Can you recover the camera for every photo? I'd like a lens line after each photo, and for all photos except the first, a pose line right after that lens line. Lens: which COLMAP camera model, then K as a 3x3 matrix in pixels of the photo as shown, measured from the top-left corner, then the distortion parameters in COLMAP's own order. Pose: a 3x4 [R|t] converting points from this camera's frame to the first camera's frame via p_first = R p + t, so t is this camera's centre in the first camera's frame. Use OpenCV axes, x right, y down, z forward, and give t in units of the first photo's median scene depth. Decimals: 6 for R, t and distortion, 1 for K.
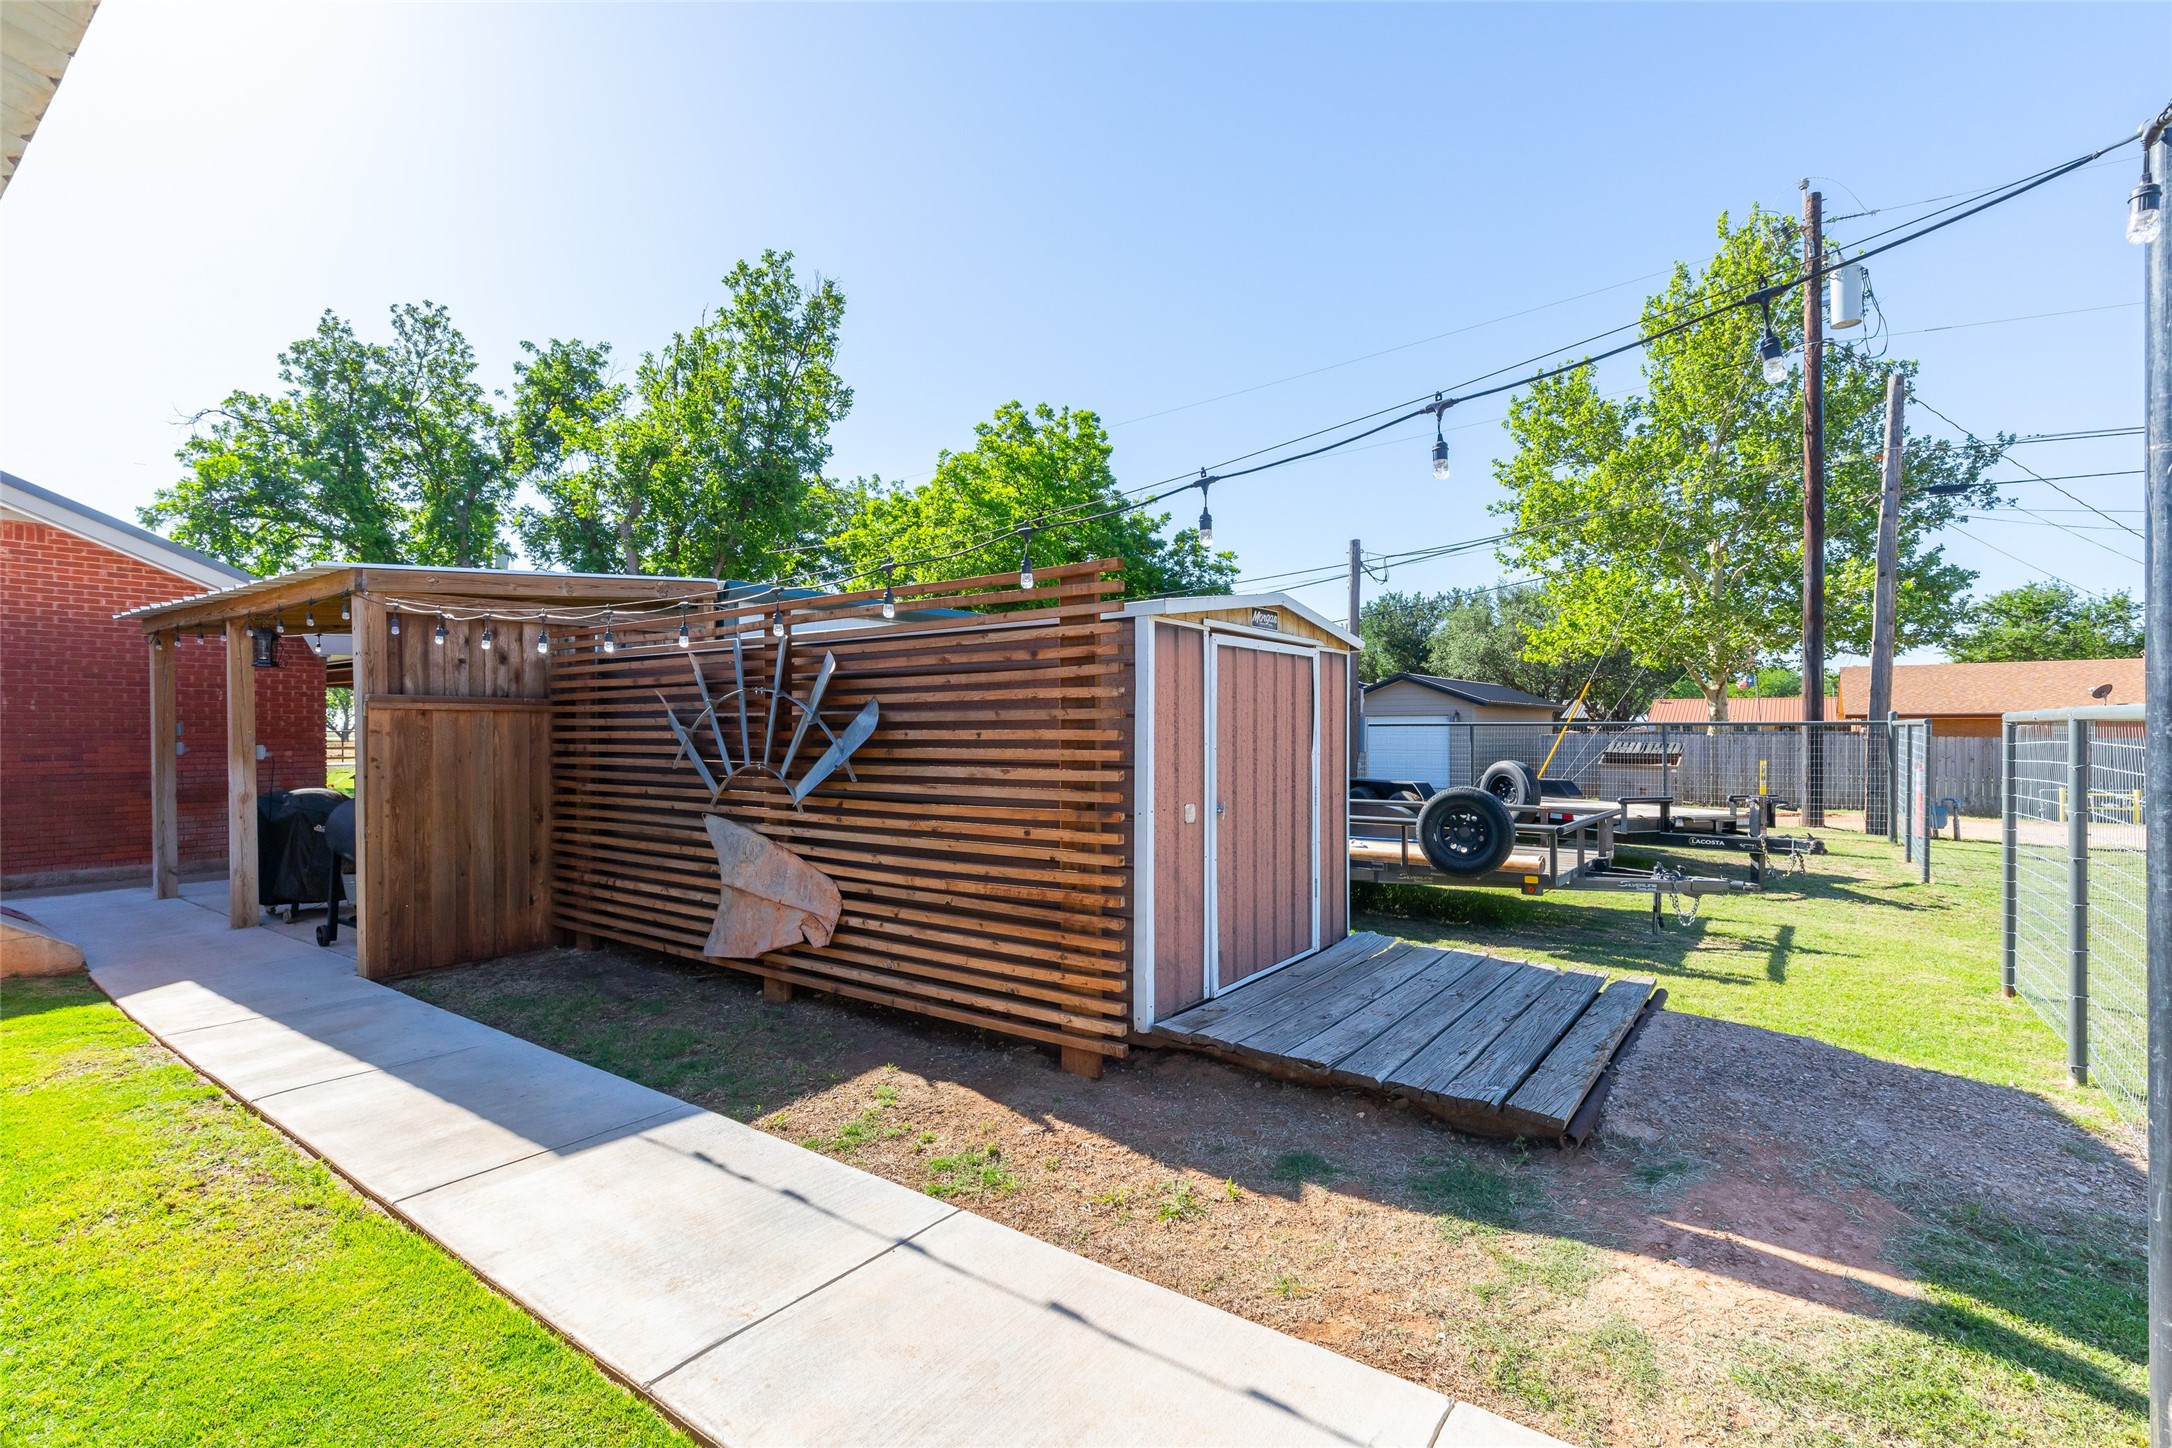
lens RADIAL K [[988.9, 0, 1094.8], [0, 988.9, 723.2], [0, 0, 1]] dist [0.001418, -0.001161]
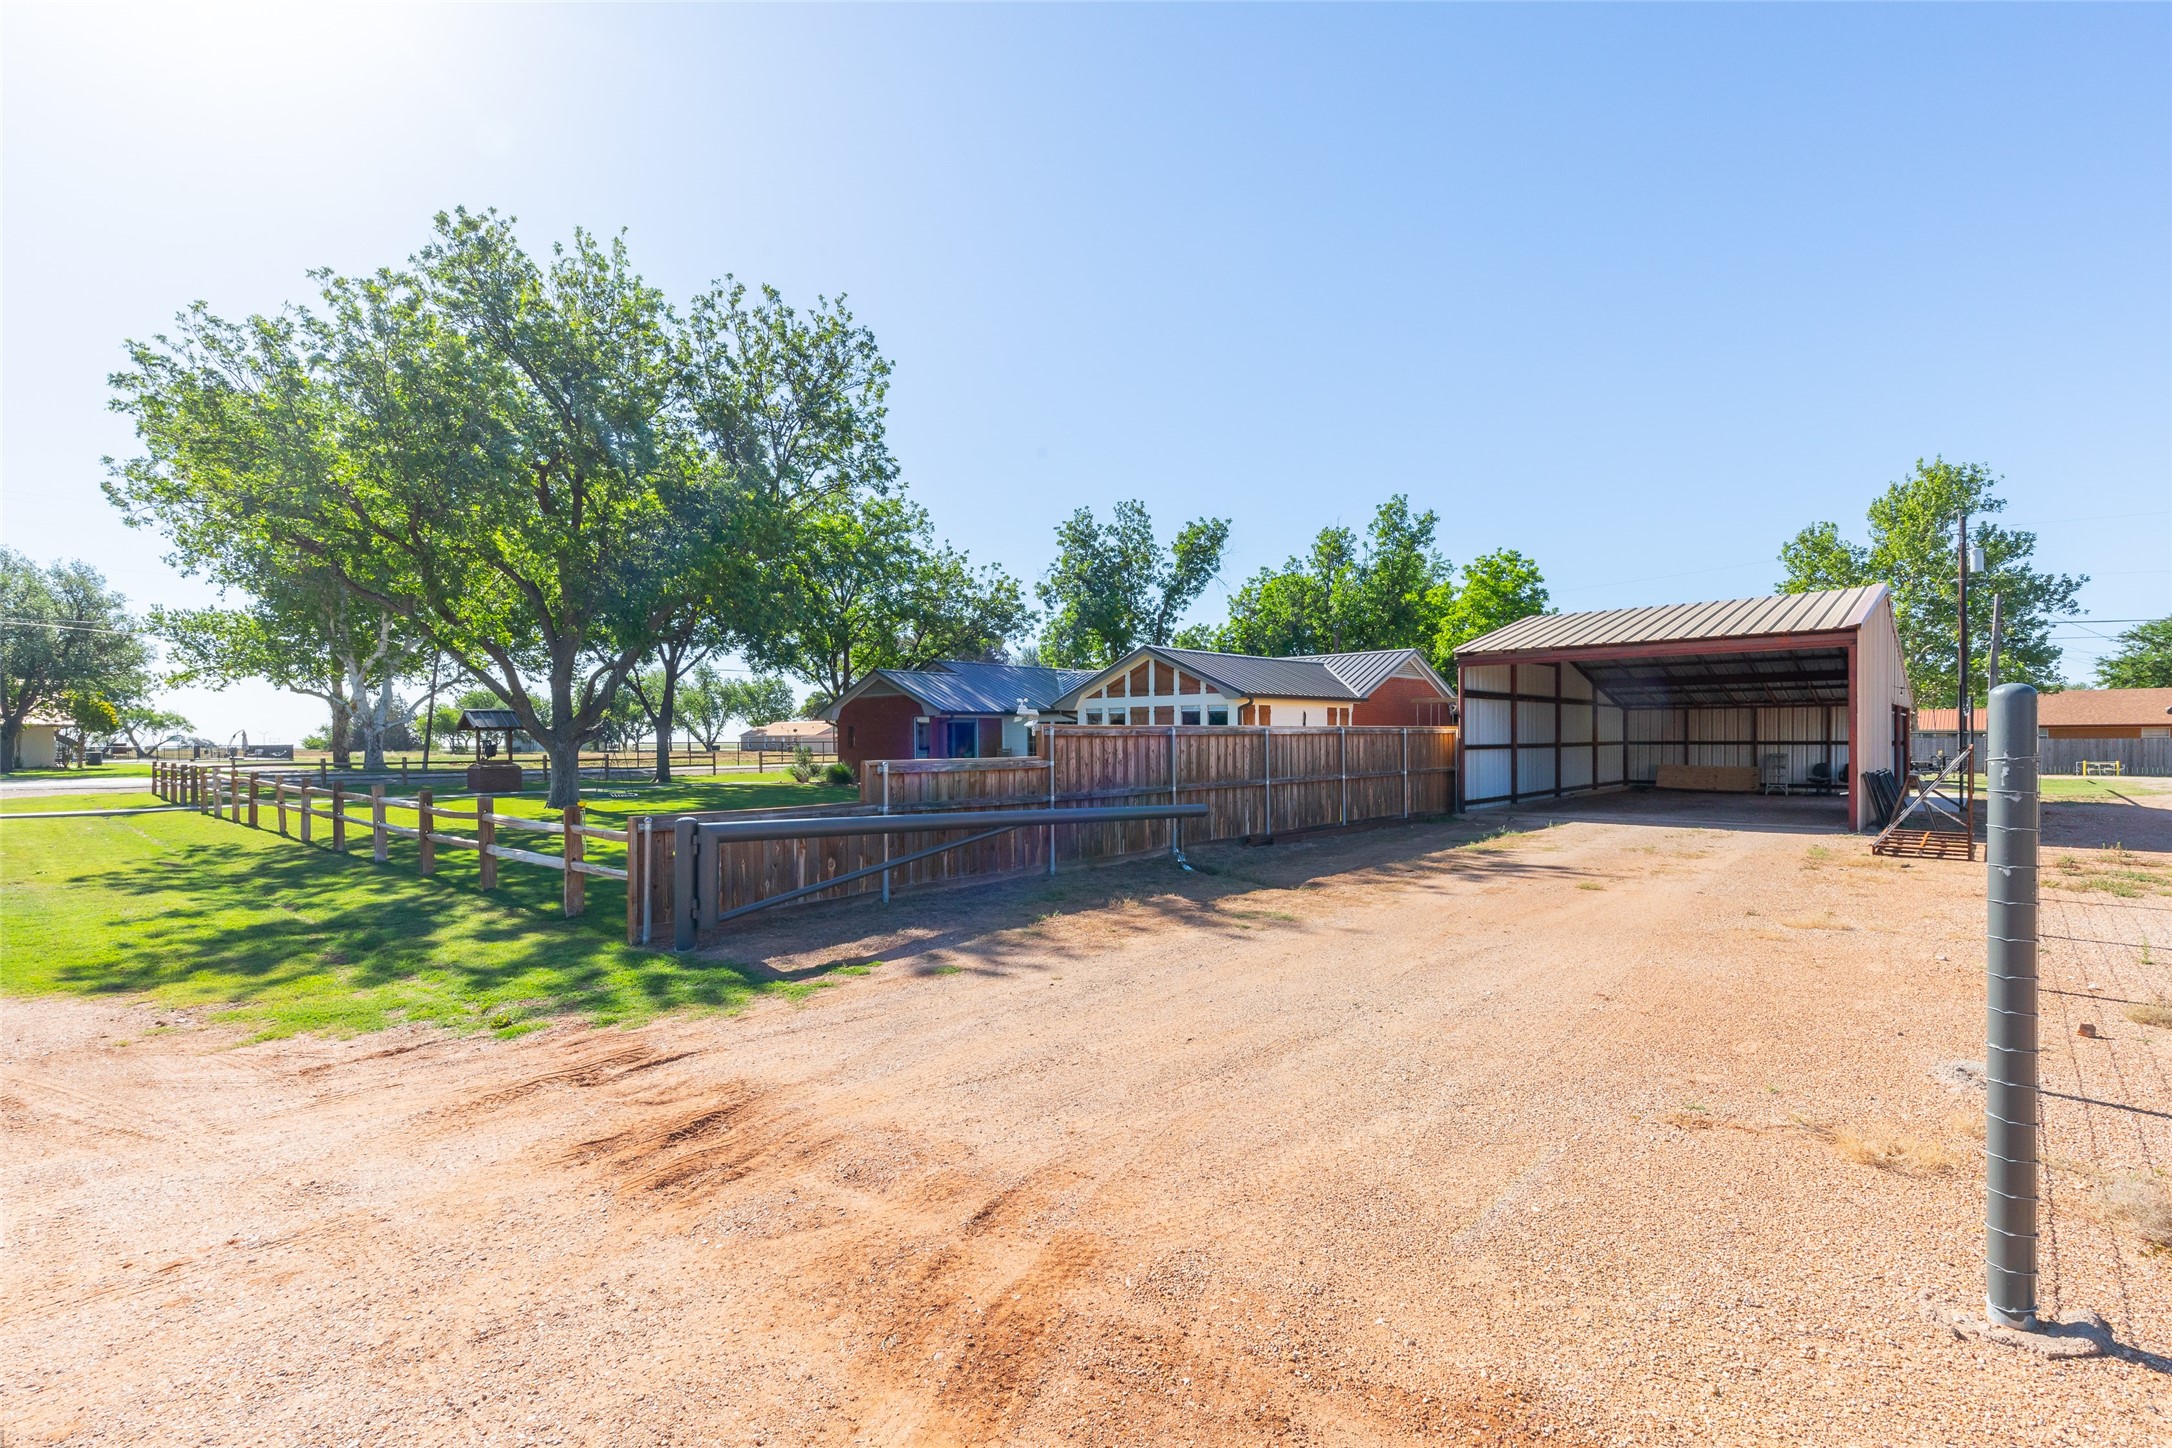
lens RADIAL K [[988.9, 0, 1080.3], [0, 988.9, 742.7], [0, 0, 1]] dist [0.001418, -0.001161]
pose [[0.993823, -0.004454, -0.110889, -0.709274], [0.005016, 0.999976, 0.004785, 0.006777], [0.110865, -0.005312, 0.993821, -0.999432]]
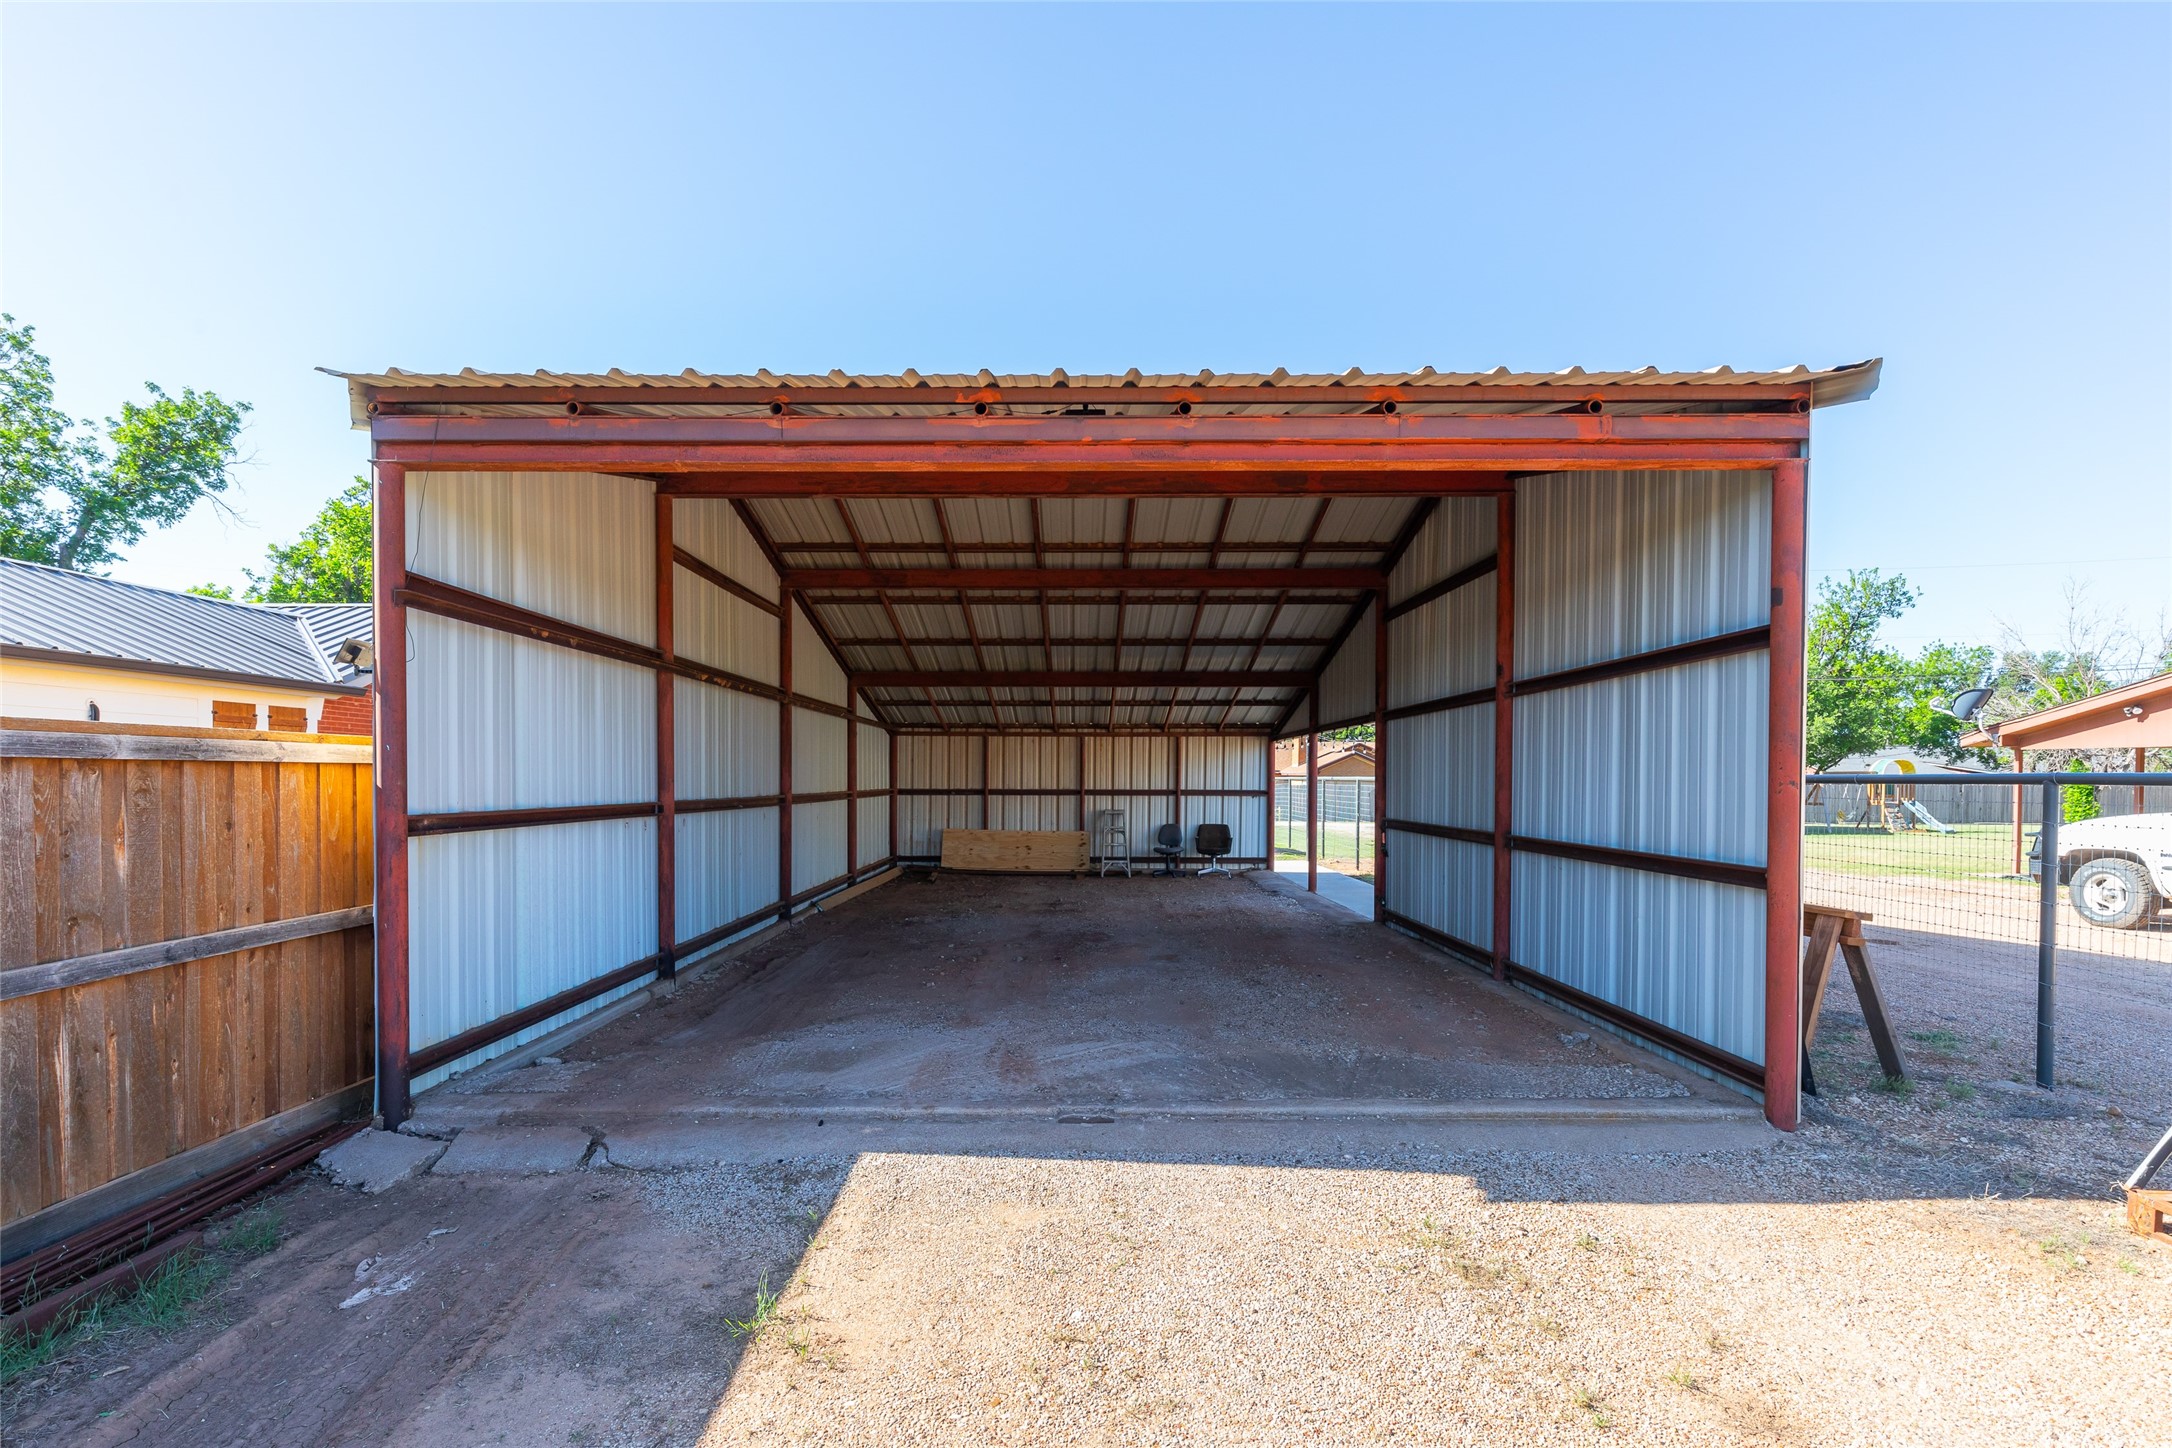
lens RADIAL K [[988.9, 0, 1085.2], [0, 988.9, 787.4], [0, 0, 1]] dist [0.001418, -0.001161]
pose [[0.801739, -0.002591, 0.597669, -0.511411], [-0.001878, 0.999975, 0.006854, 0.007667], [-0.597672, -0.006617, 0.801714, -0.429257]]
